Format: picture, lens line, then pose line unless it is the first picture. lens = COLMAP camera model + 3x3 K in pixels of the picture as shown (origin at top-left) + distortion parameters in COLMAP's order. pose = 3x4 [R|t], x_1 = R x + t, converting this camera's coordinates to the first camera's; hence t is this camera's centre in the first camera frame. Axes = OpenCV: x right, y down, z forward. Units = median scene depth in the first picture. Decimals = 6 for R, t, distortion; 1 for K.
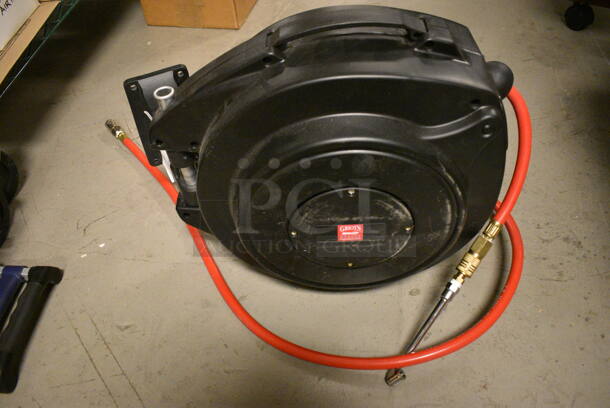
lens RADIAL K [[500.9, 0, 305.8], [0, 500.9, 202.0], [0, 0, 1]] dist [-0.090832, 0.011989]
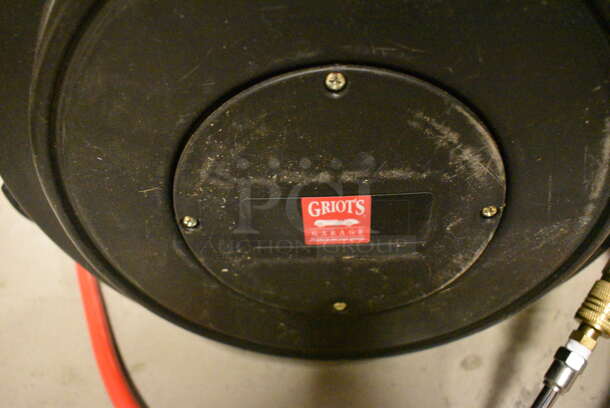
lens RADIAL K [[500.9, 0, 303.6], [0, 500.9, 202.3], [0, 0, 1]] dist [-0.090832, 0.011989]
pose [[0.999807, 0.008102, -0.017908, 0.071378], [-0.009531, 0.996651, -0.081213, 0.079154], [0.017190, 0.081368, 0.996536, 0.630017]]
